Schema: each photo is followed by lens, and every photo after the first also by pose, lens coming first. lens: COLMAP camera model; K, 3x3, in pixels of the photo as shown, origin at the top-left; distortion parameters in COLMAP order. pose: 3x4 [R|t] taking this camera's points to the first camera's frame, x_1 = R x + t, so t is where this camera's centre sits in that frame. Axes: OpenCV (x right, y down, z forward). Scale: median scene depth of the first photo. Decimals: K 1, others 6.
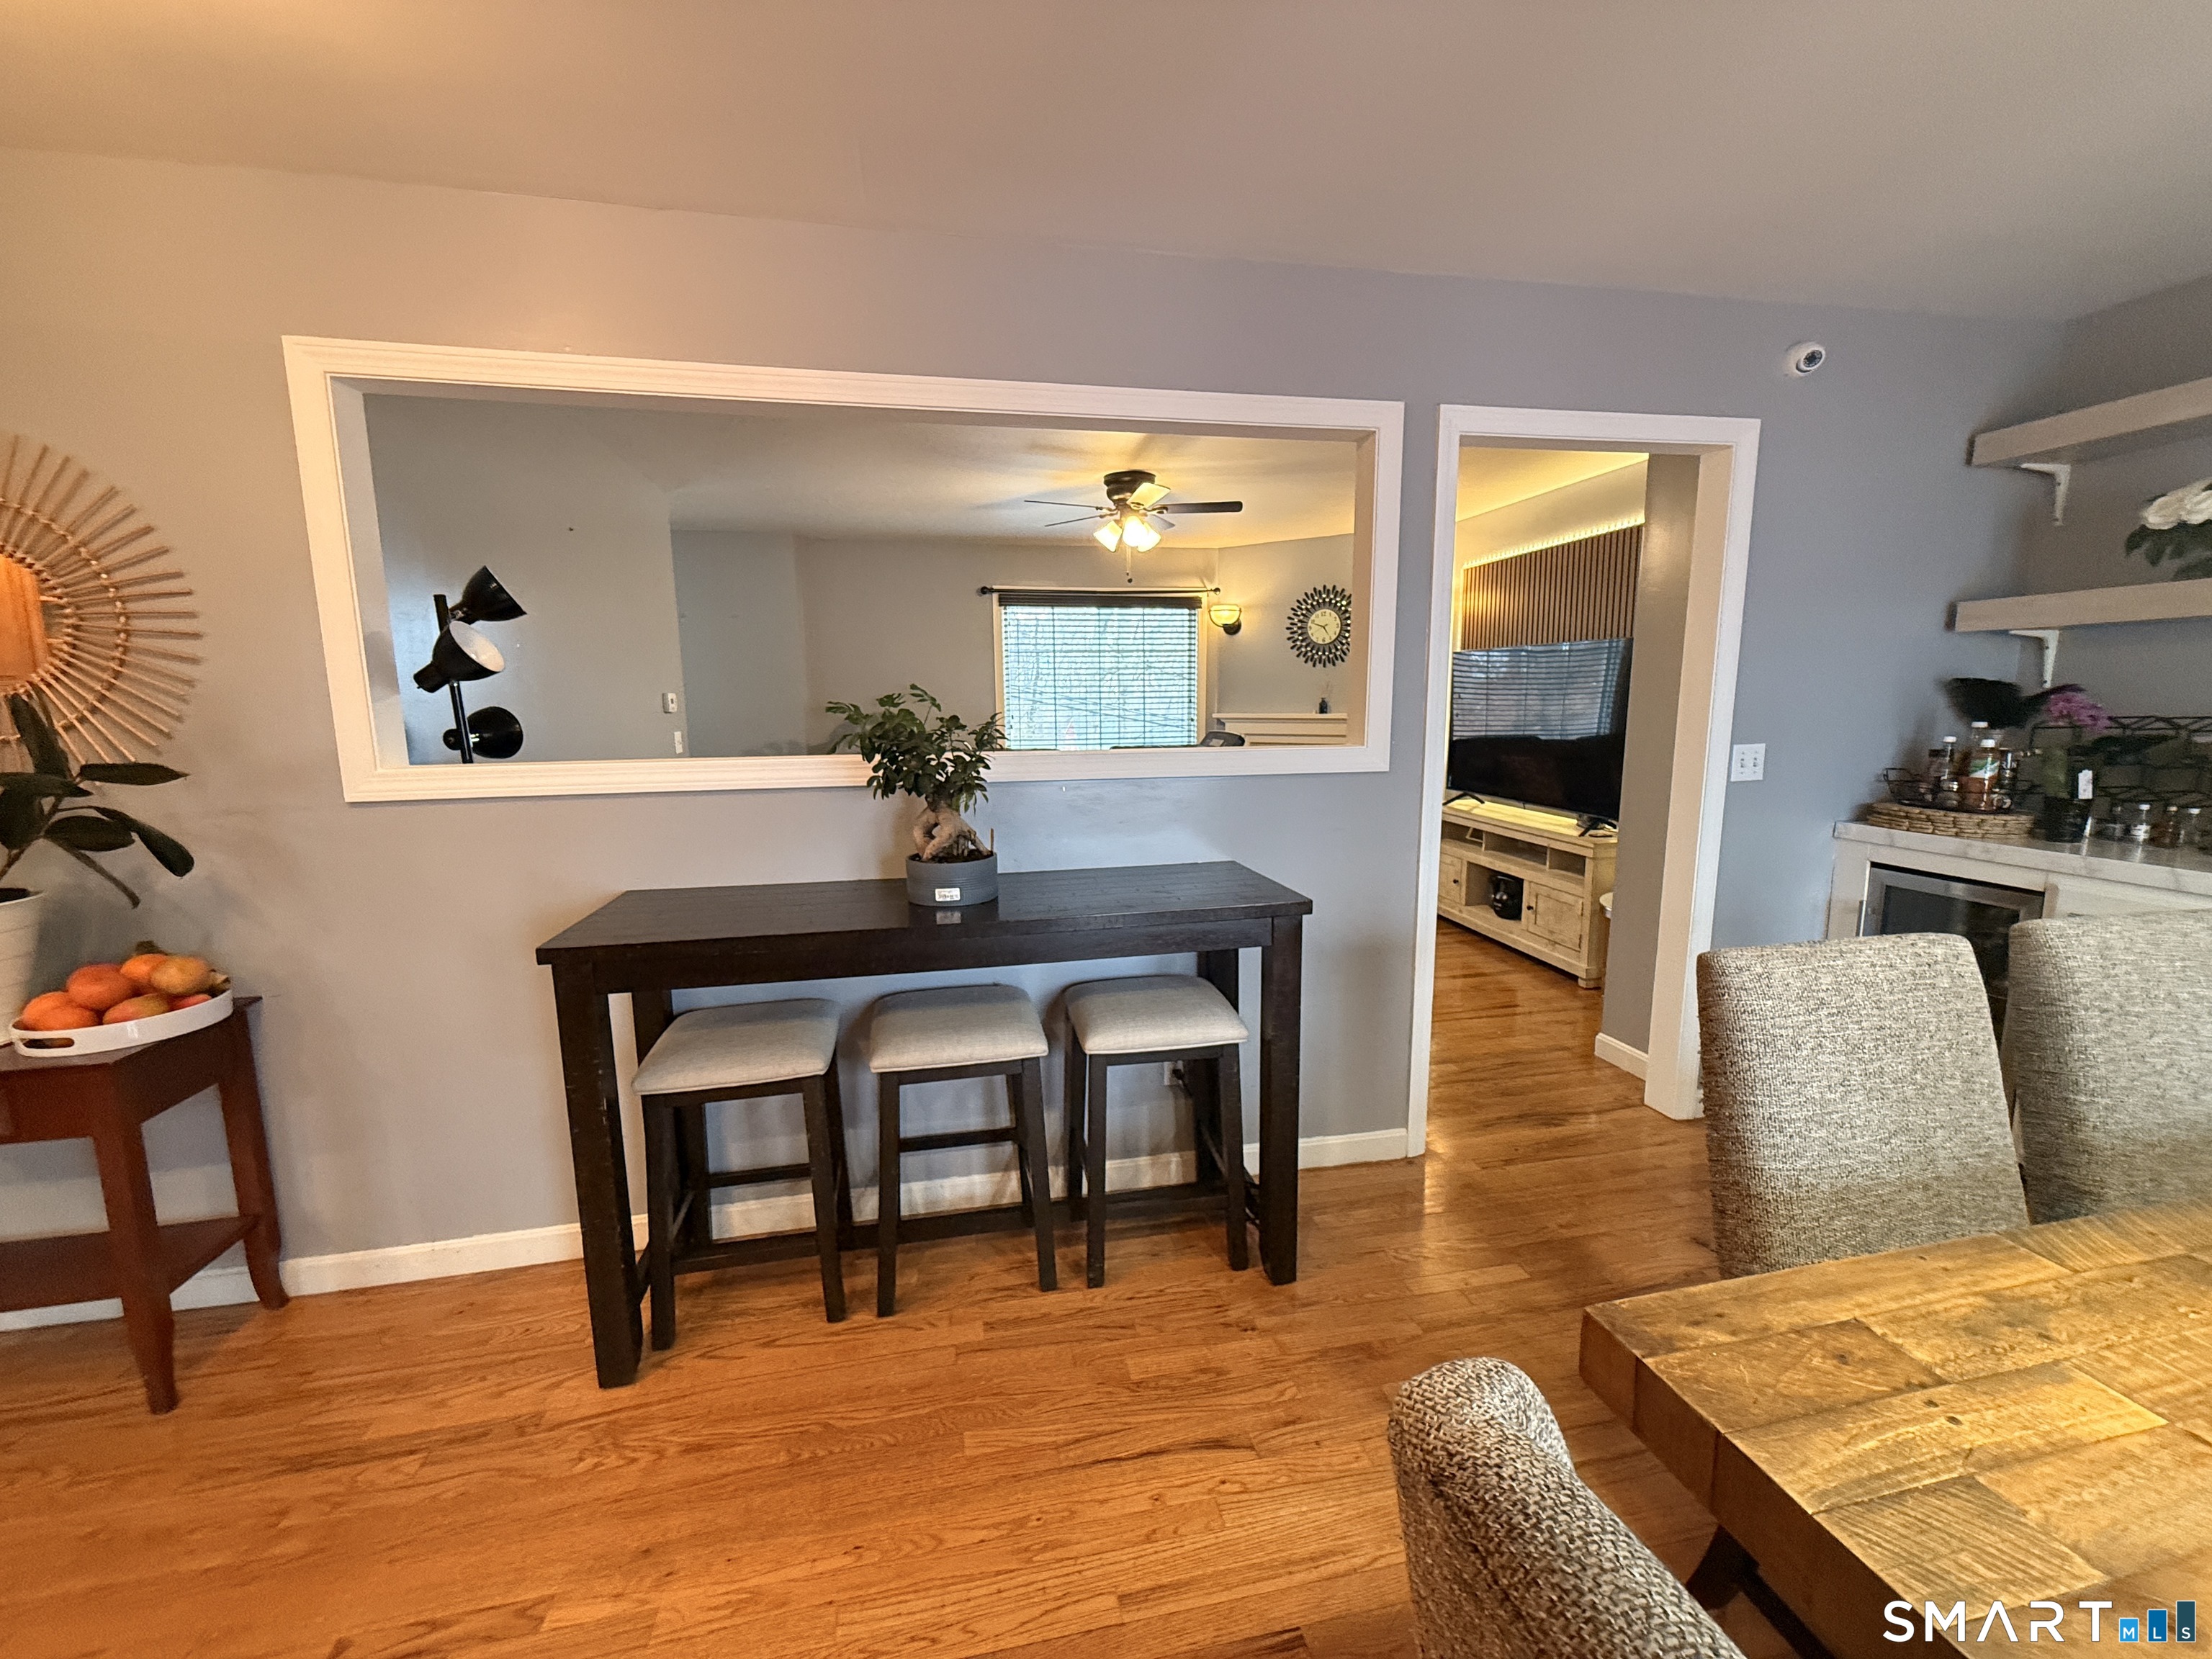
lens RADIAL K [[885.3, 0, 1116.7], [0, 885.3, 832.7], [0, 0, 1]] dist [0.000189, 0.000033]
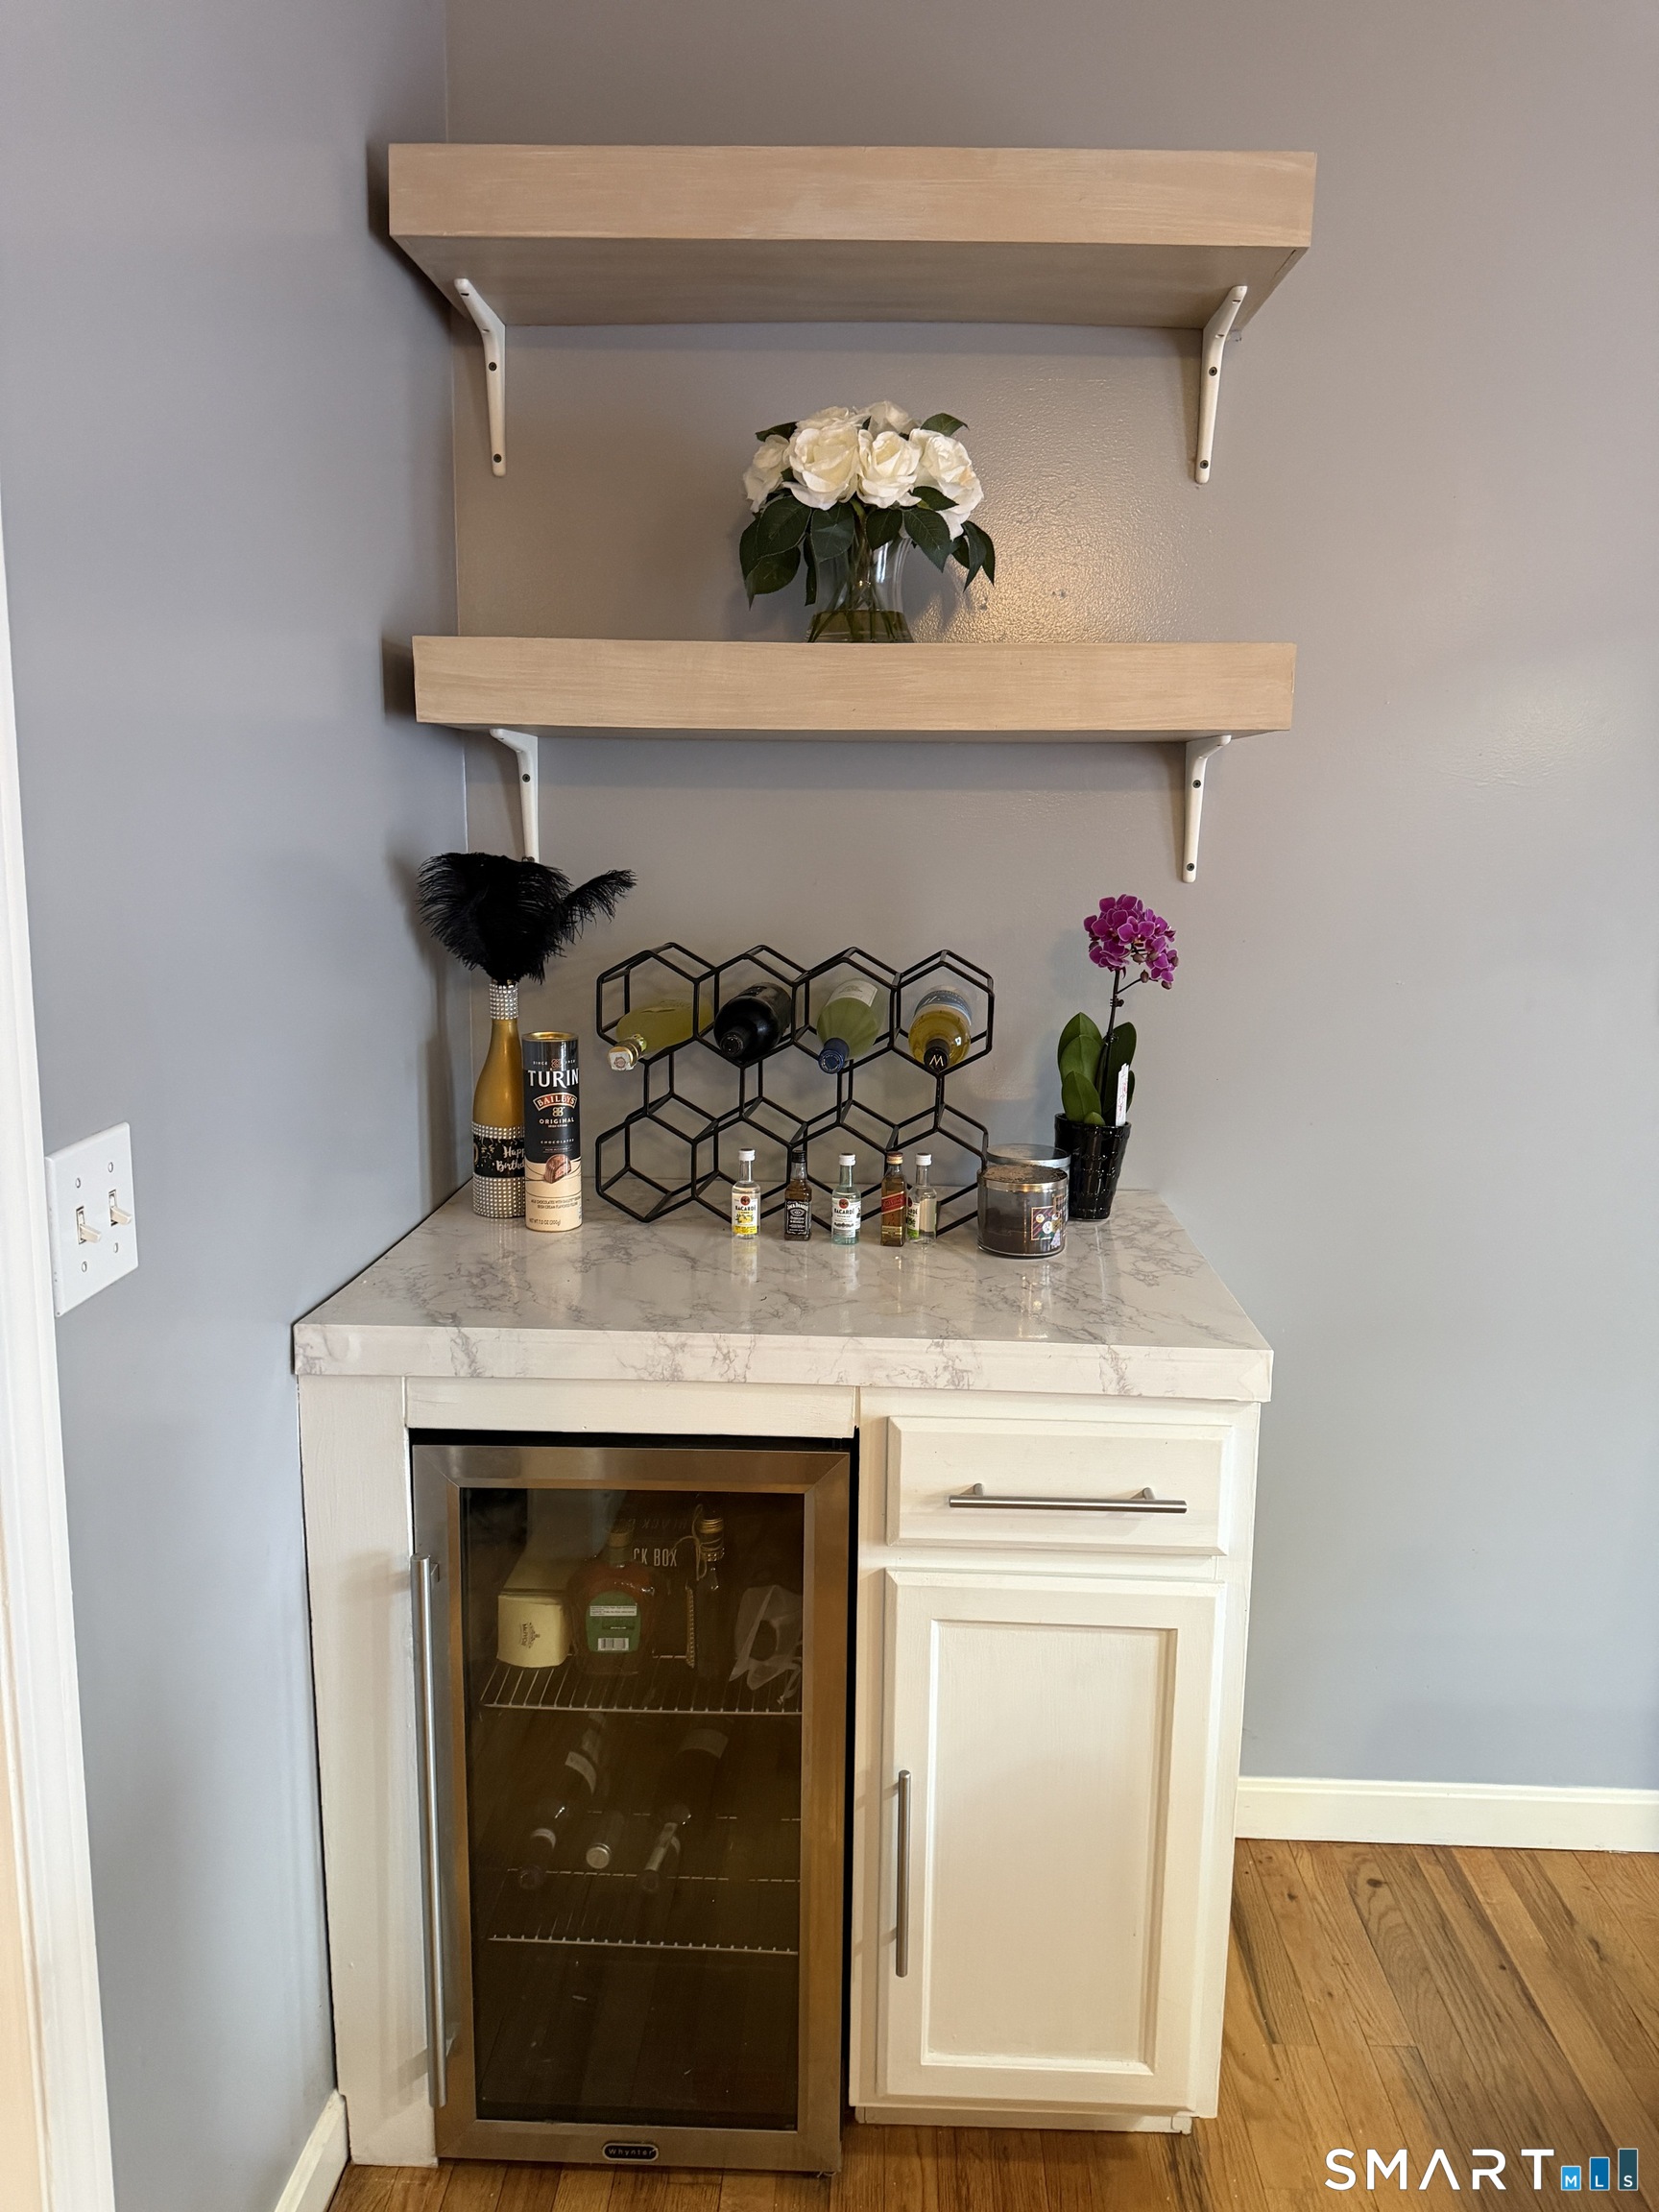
lens RADIAL K [[1670.1, 0, 827.7], [0, 1670.1, 1108.2], [0, 0, 1]] dist [-0.000430, -0.000477]
pose [[0.242208, -0.166787, 0.955781, 0.189859], [0.133166, 0.981505, 0.137530, -0.085114], [-0.961042, 0.093967, 0.259939, 0.401583]]
